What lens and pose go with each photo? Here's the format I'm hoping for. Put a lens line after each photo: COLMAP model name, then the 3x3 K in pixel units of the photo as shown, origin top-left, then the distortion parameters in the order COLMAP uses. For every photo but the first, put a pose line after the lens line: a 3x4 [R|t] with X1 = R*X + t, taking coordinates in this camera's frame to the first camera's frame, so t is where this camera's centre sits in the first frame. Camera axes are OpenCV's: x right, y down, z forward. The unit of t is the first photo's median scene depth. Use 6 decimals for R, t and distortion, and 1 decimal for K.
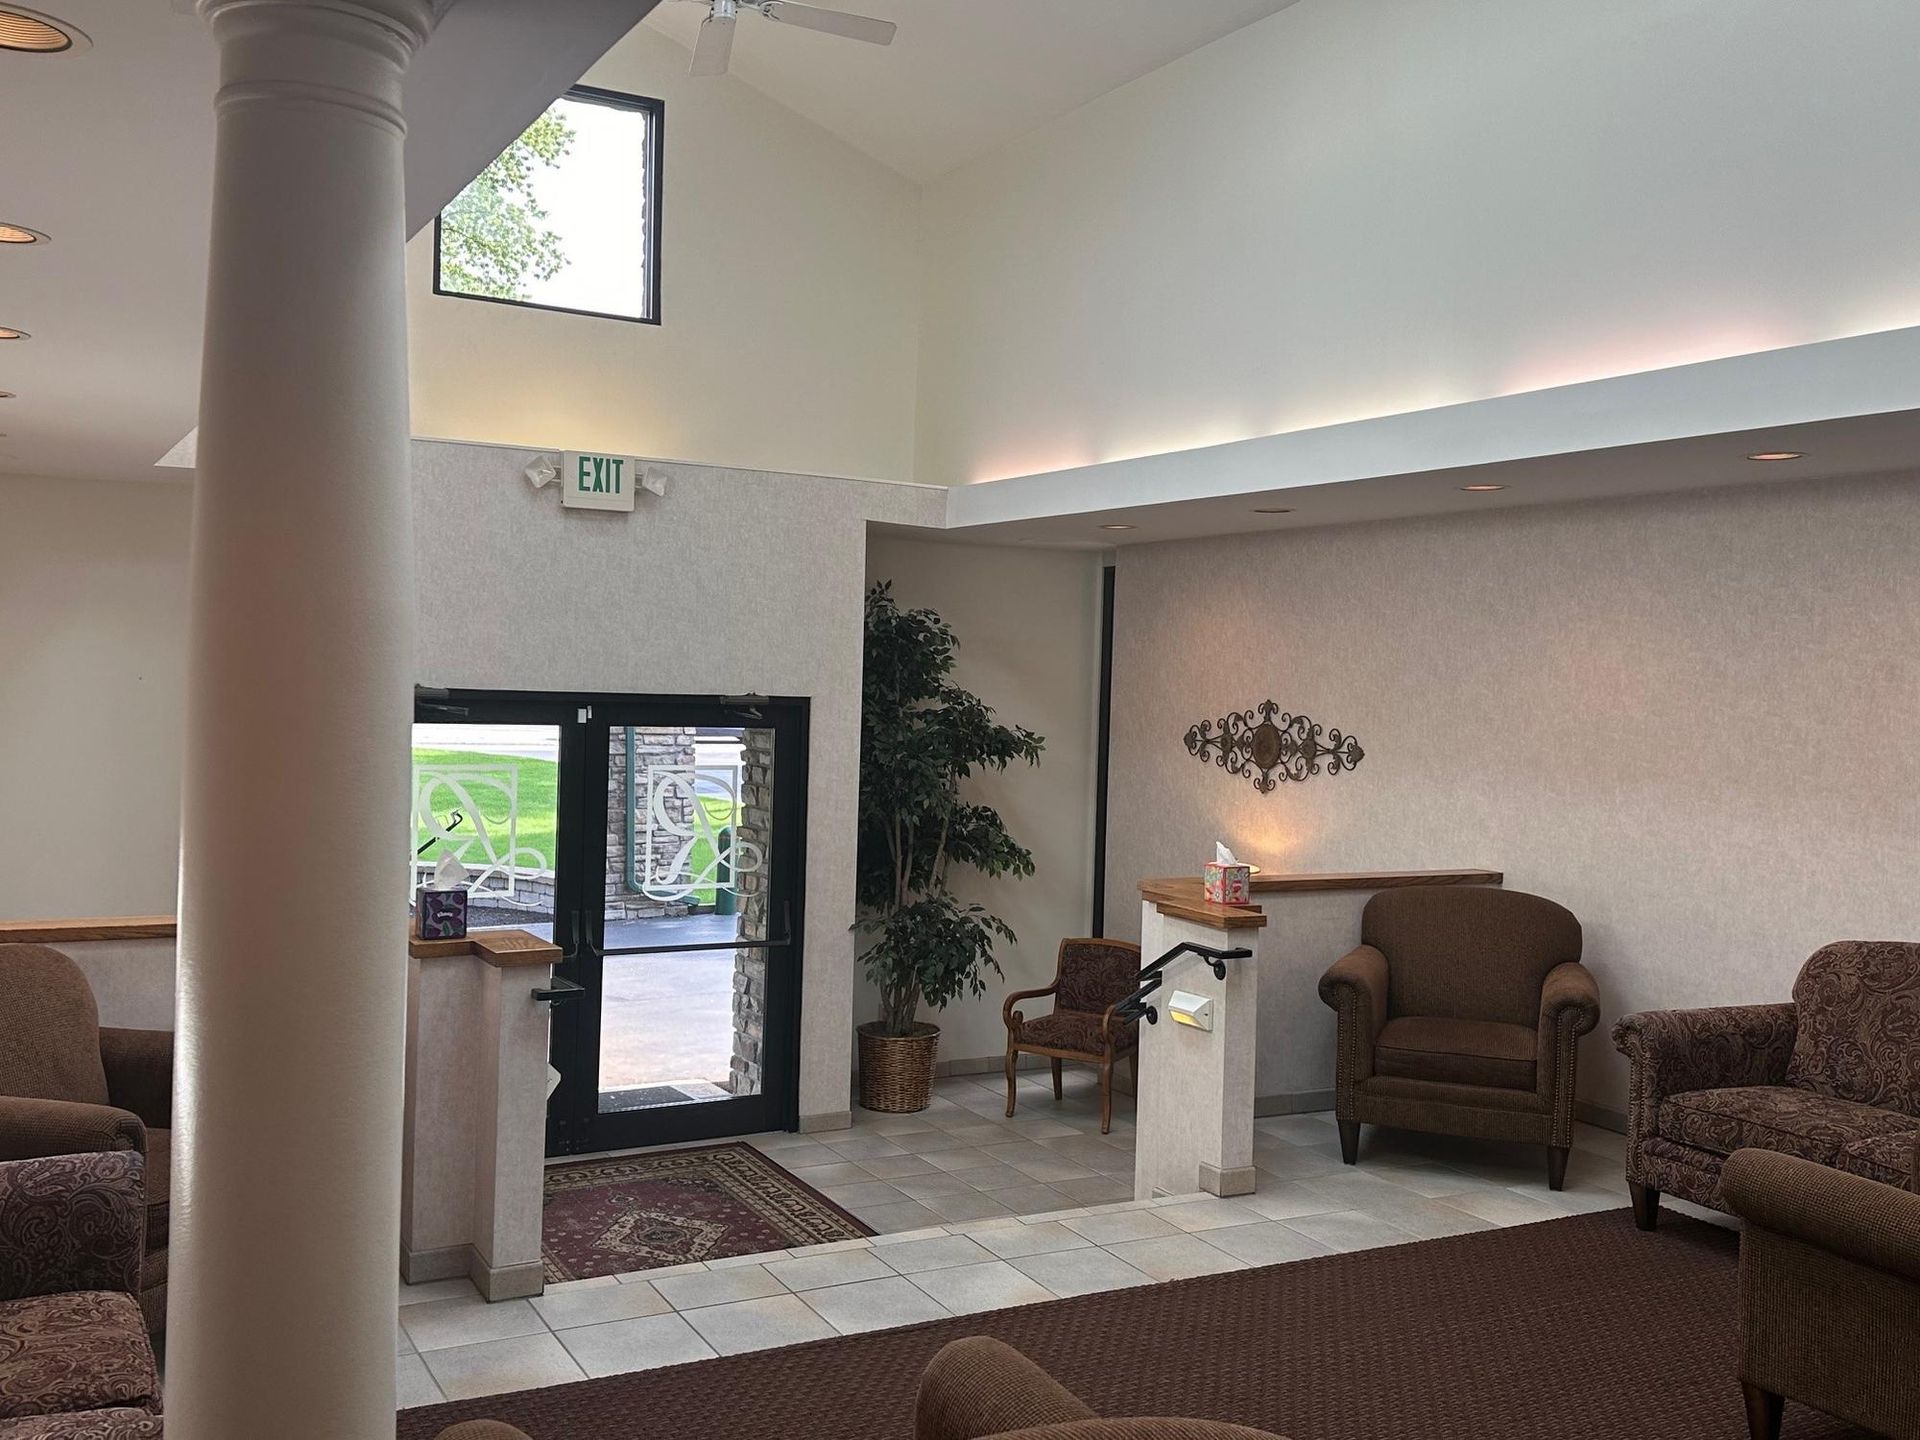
lens RADIAL K [[1796.5, 0, 960.0], [0, 1796.5, 720.0], [0, 0, 1]] dist [0.200817, -0.379157]
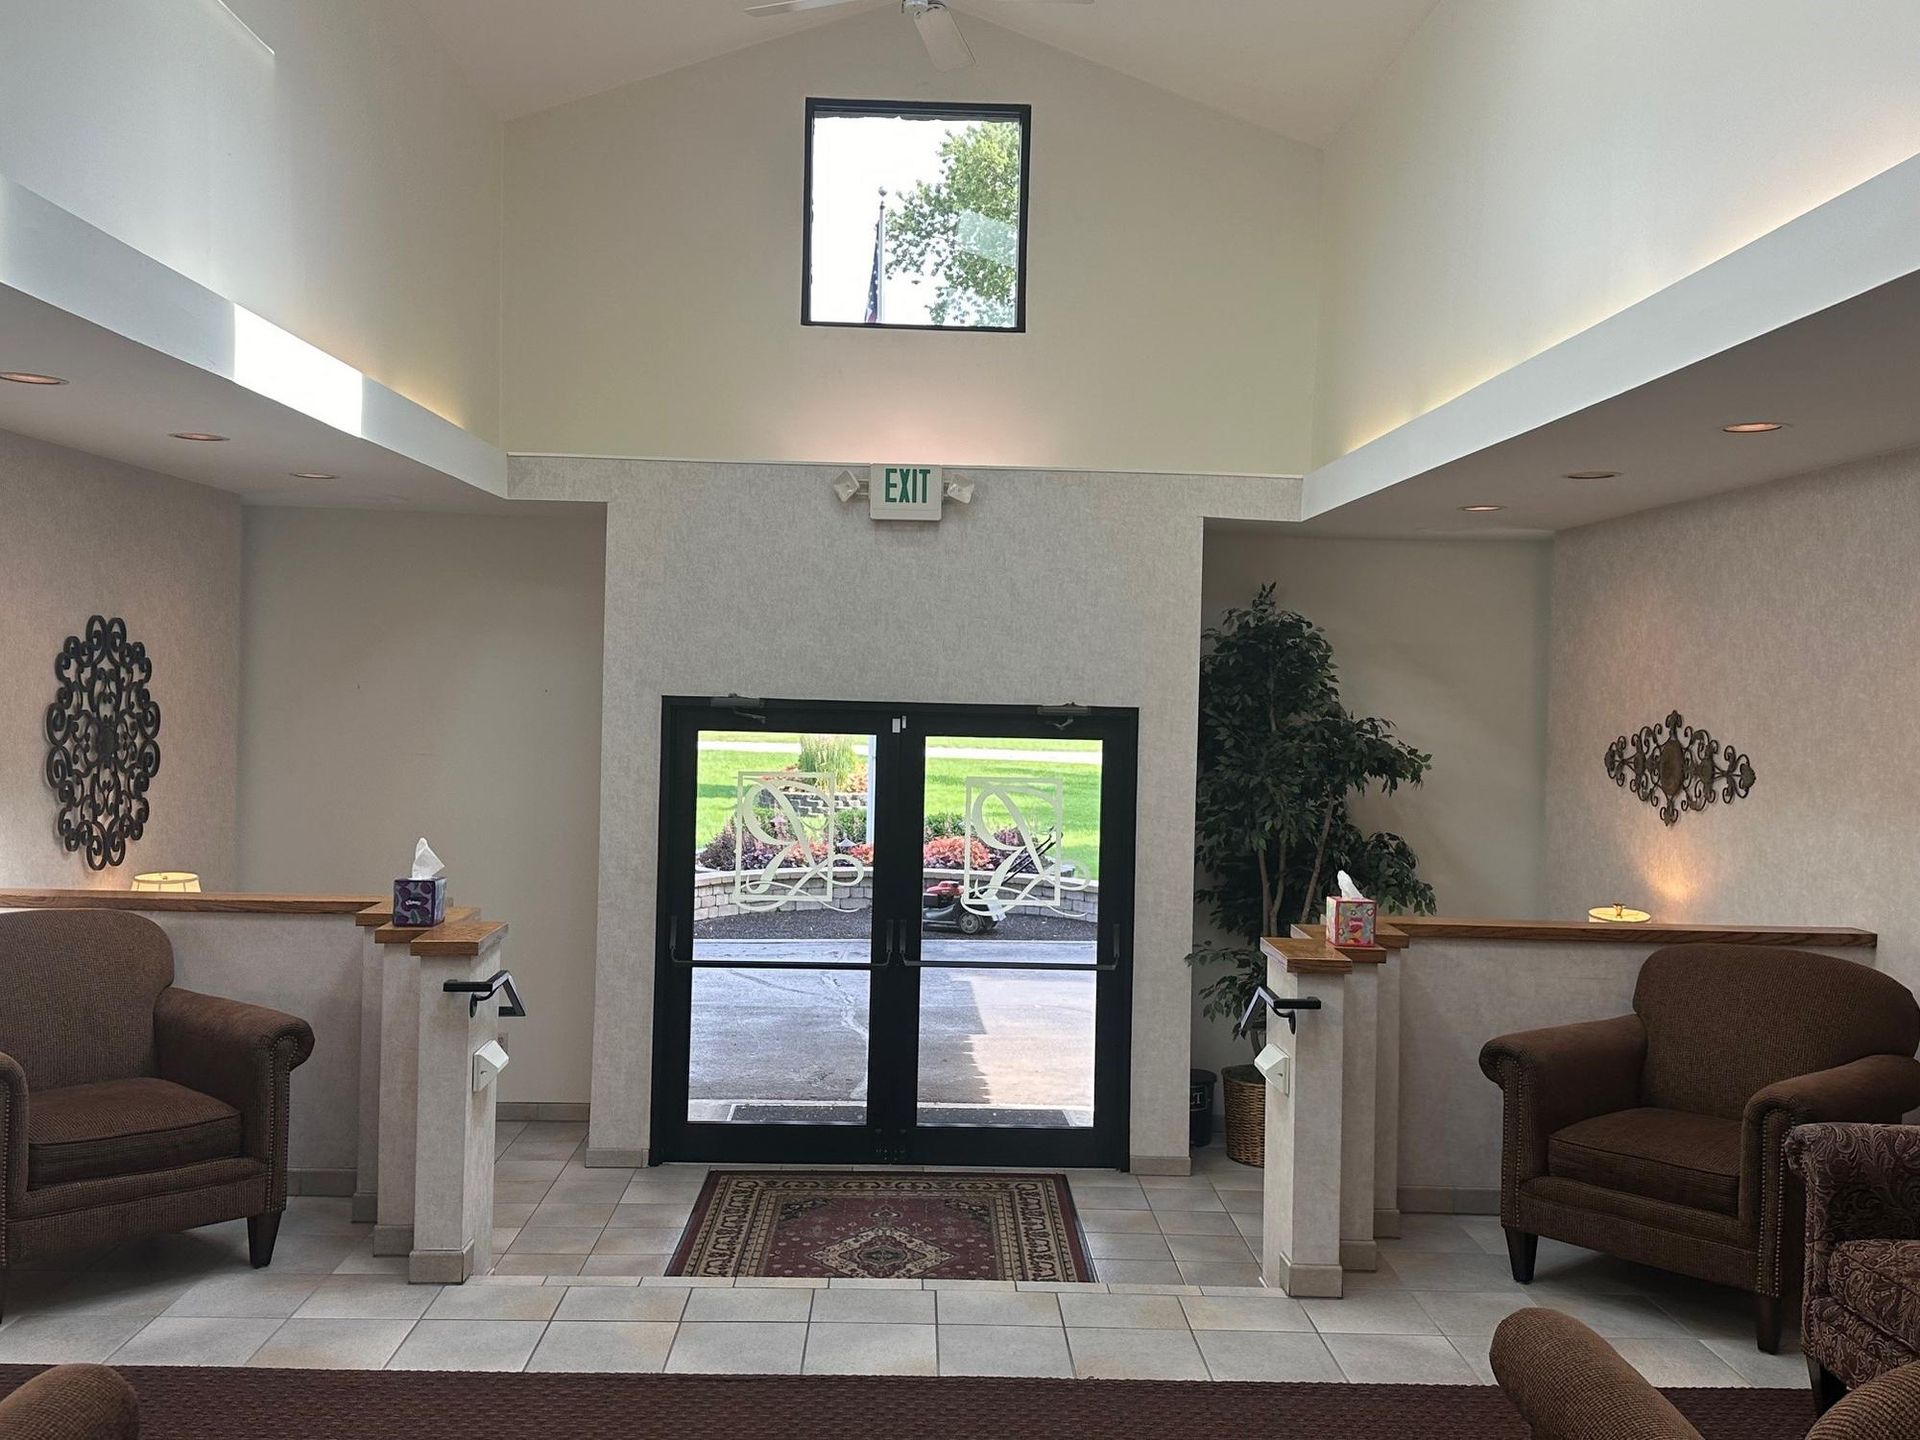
lens RADIAL K [[1792.0, 0, 955.4], [0, 1792.0, 707.0], [0, 0, 1]] dist [0.193379, -0.418277]
pose [[0.886848, -0.001824, -0.462058, 0.282982], [-0.009356, 0.999716, -0.021904, 0.008926], [0.461967, 0.023748, 0.886579, 0.132562]]
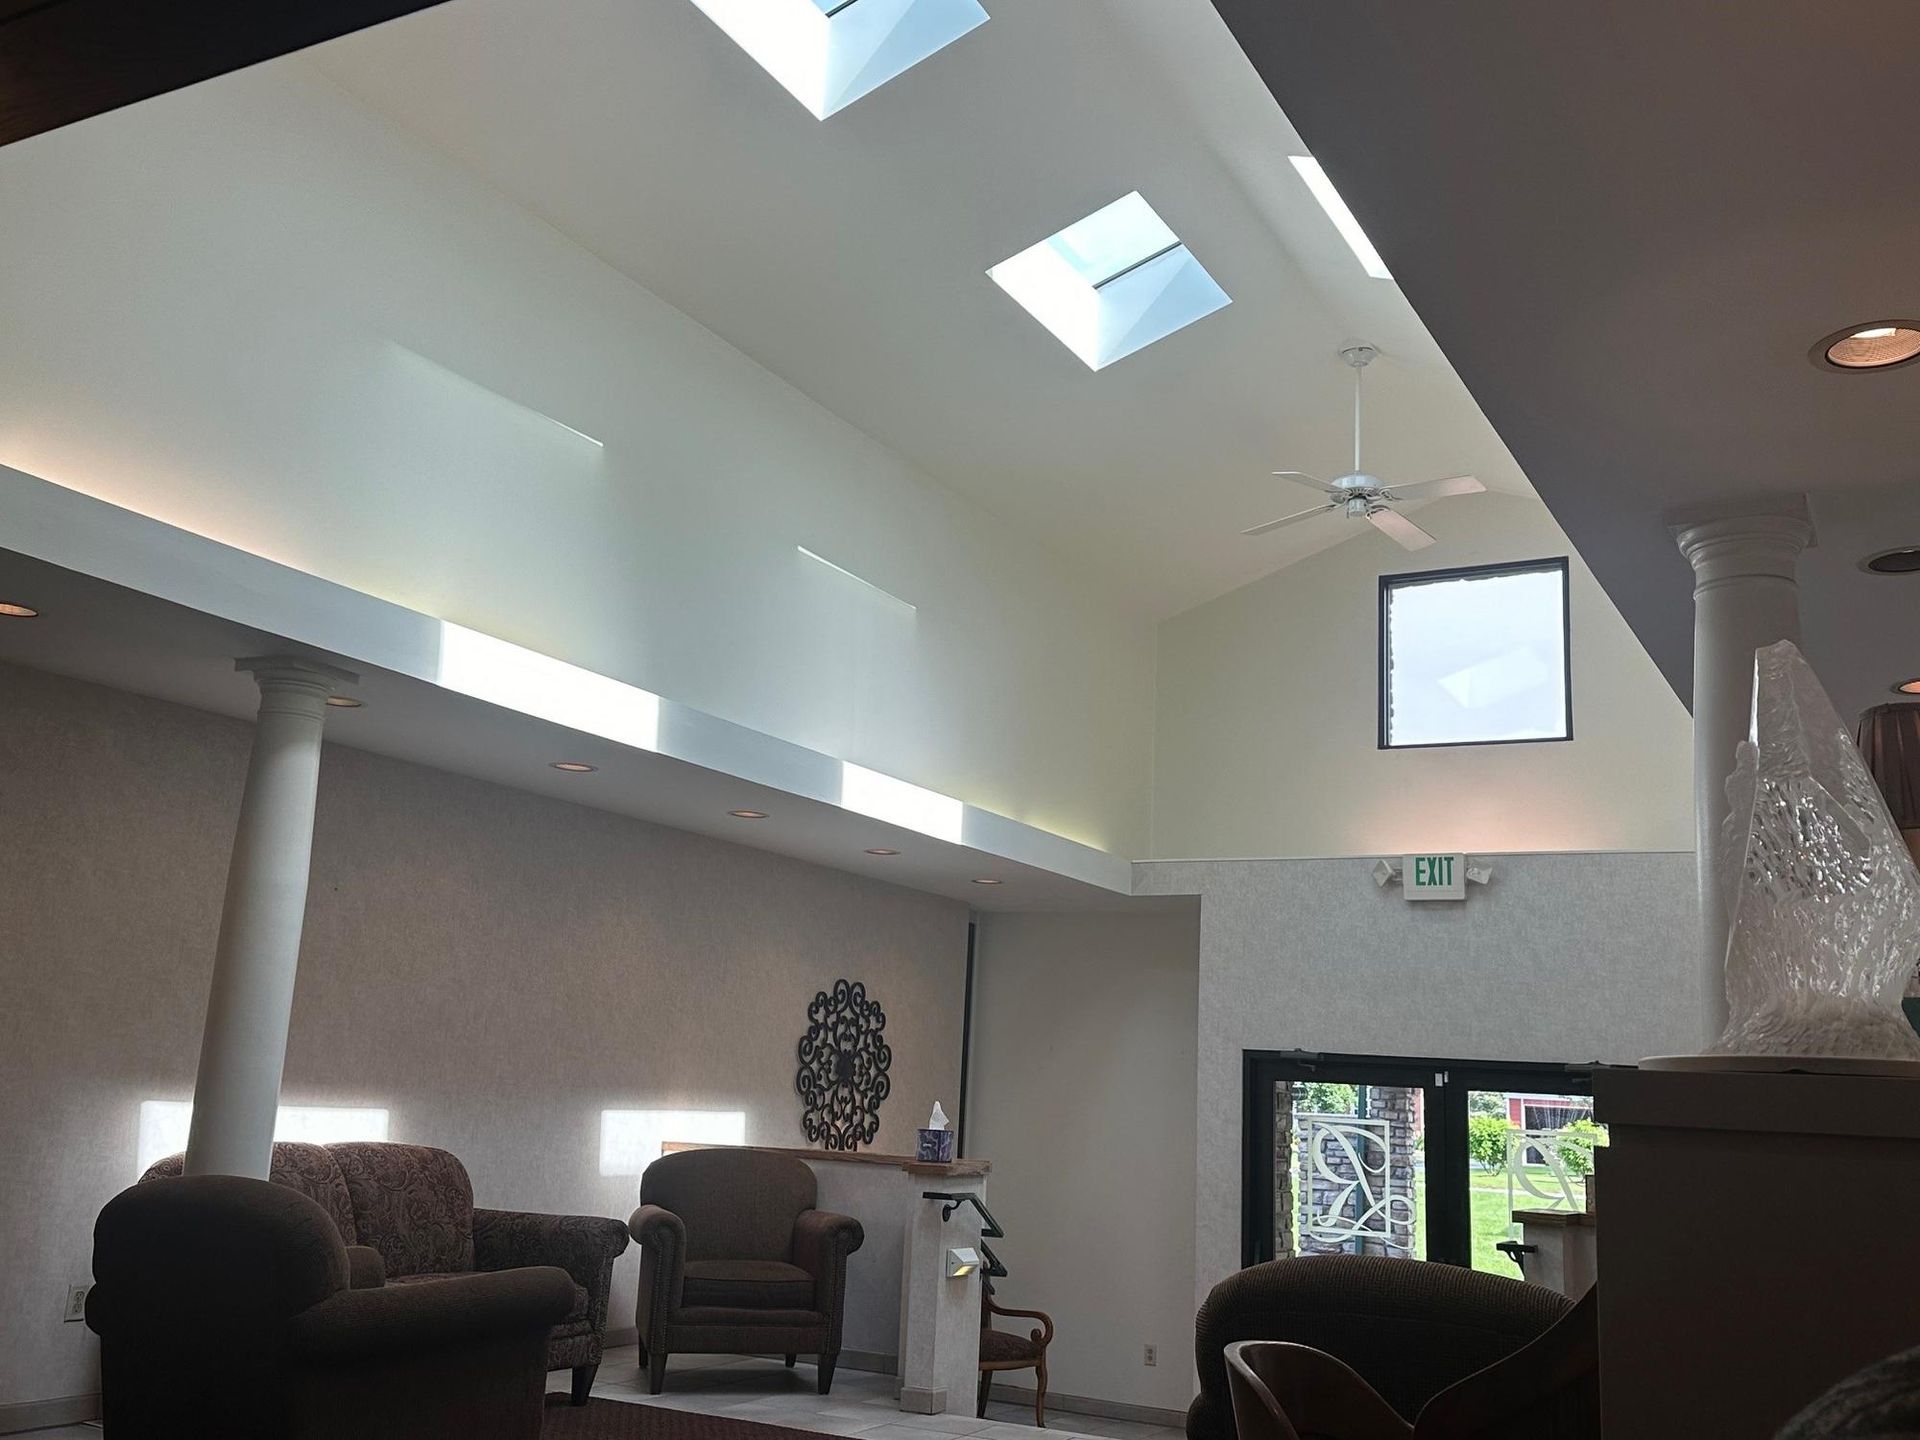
lens RADIAL K [[1796.5, 0, 960.0], [0, 1796.5, 720.0], [0, 0, 1]] dist [0.200817, -0.379157]
pose [[0.530728, -0.182370, -0.827689, 0.640856], [-0.057943, 0.966483, -0.250105, 0.085765], [0.845560, 0.180696, 0.502372, 0.115984]]
